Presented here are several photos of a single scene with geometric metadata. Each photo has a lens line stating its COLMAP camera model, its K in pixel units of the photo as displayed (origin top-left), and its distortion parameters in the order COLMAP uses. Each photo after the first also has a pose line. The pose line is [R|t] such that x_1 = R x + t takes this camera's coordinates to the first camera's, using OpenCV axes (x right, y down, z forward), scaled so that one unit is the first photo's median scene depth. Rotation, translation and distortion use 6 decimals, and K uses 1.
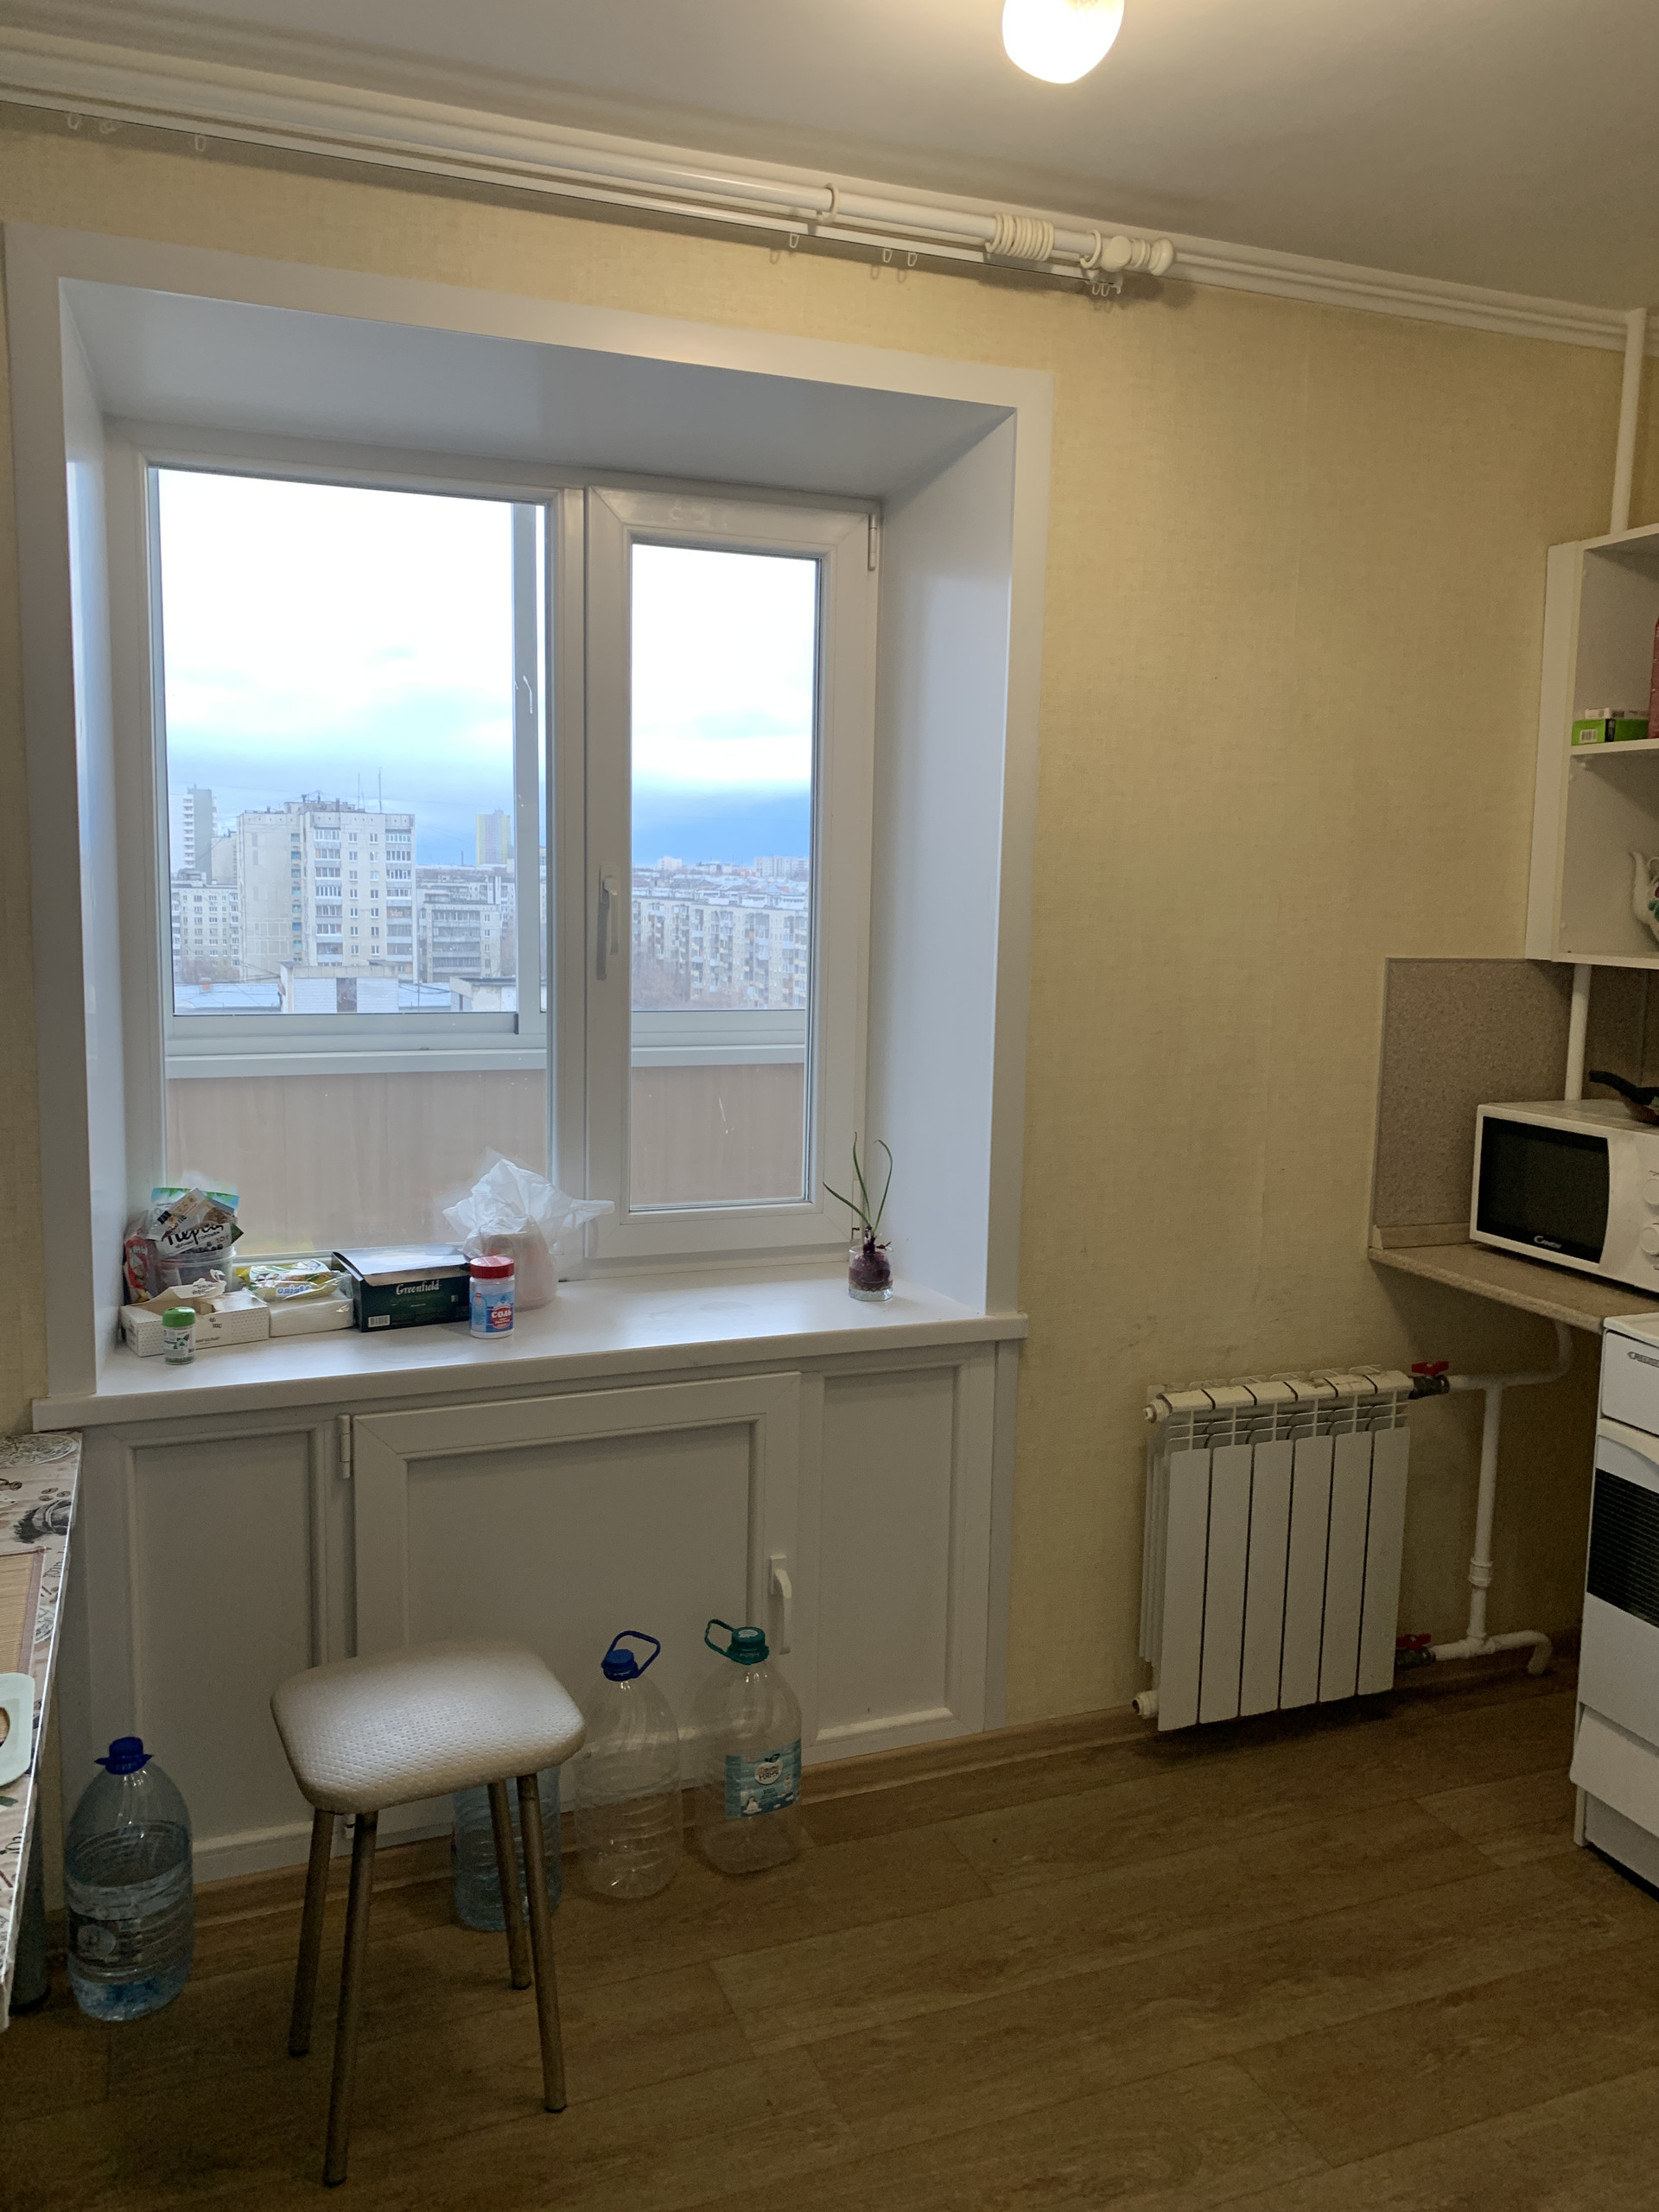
lens RADIAL K [[1665.1, 0, 828.1], [0, 1665.1, 1064.4], [0, 0, 1]] dist [0.013551, -0.024720]
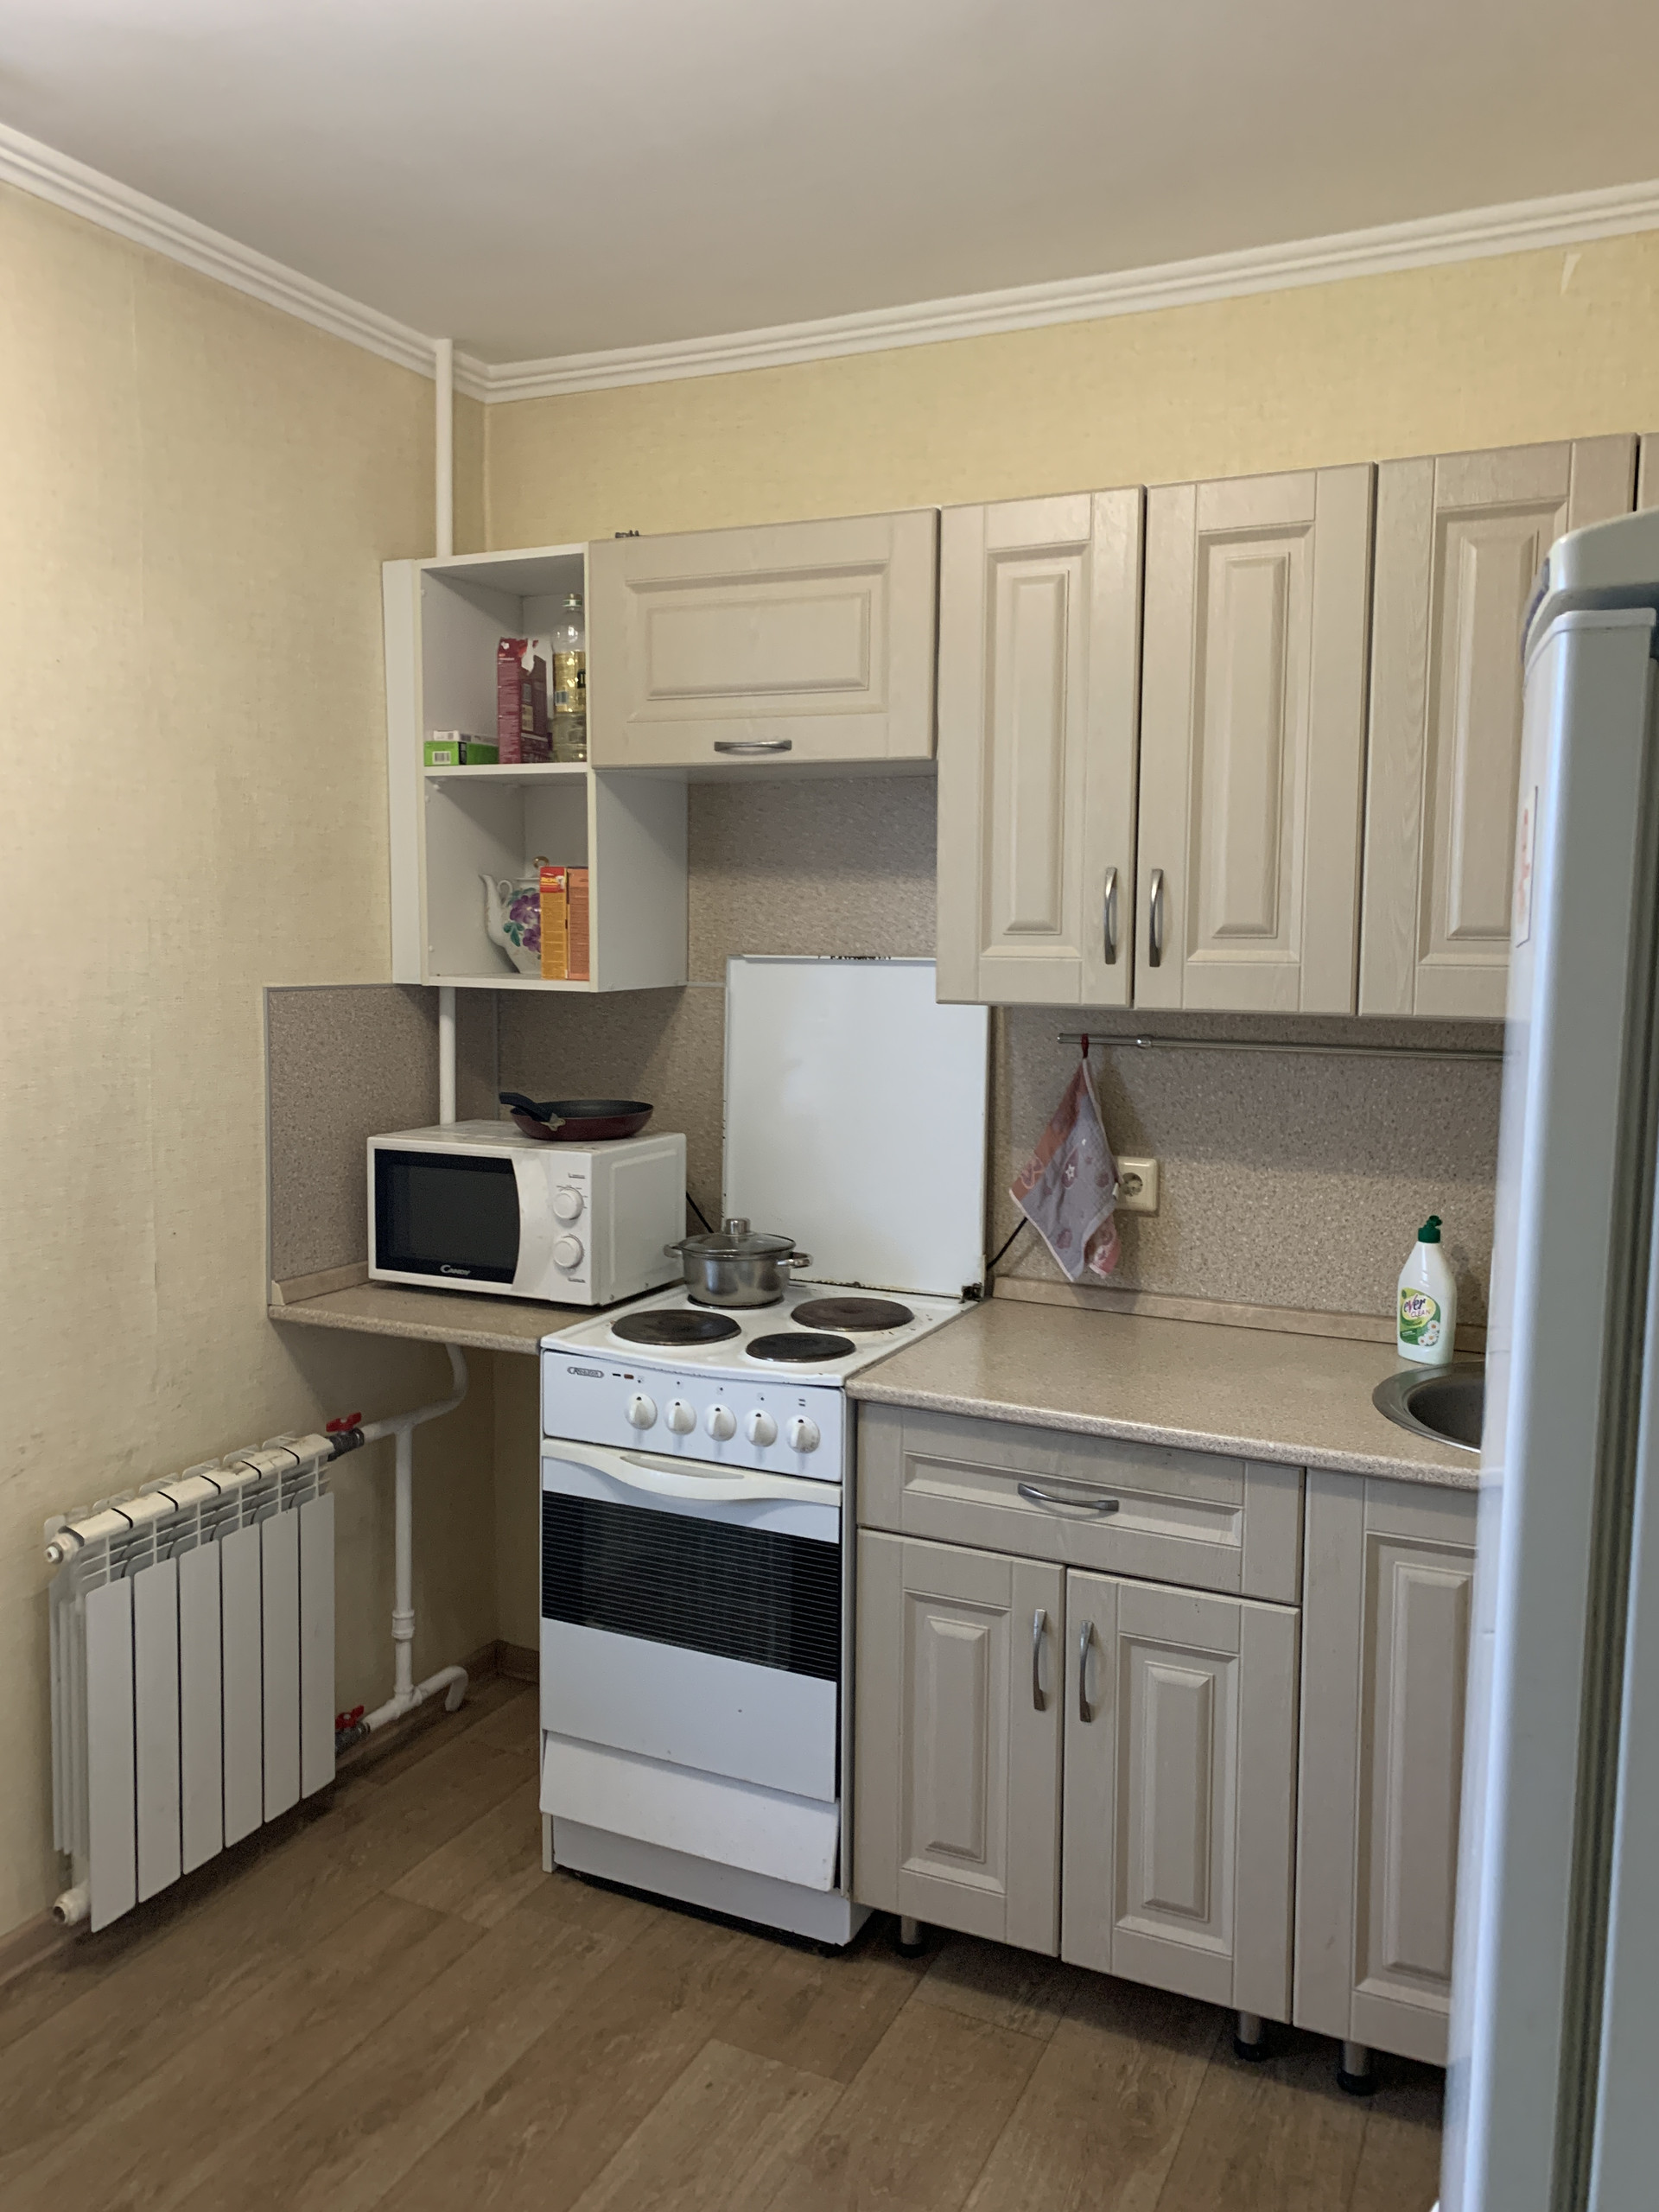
lens RADIAL K [[1665.1, 0, 828.1], [0, 1665.1, 1064.4], [0, 0, 1]] dist [0.013551, -0.024720]
pose [[0.731444, -0.066596, 0.678642, -0.063148], [0.080846, 0.996670, 0.010668, -0.006595], [-0.677092, 0.047063, 0.734391, 0.124806]]
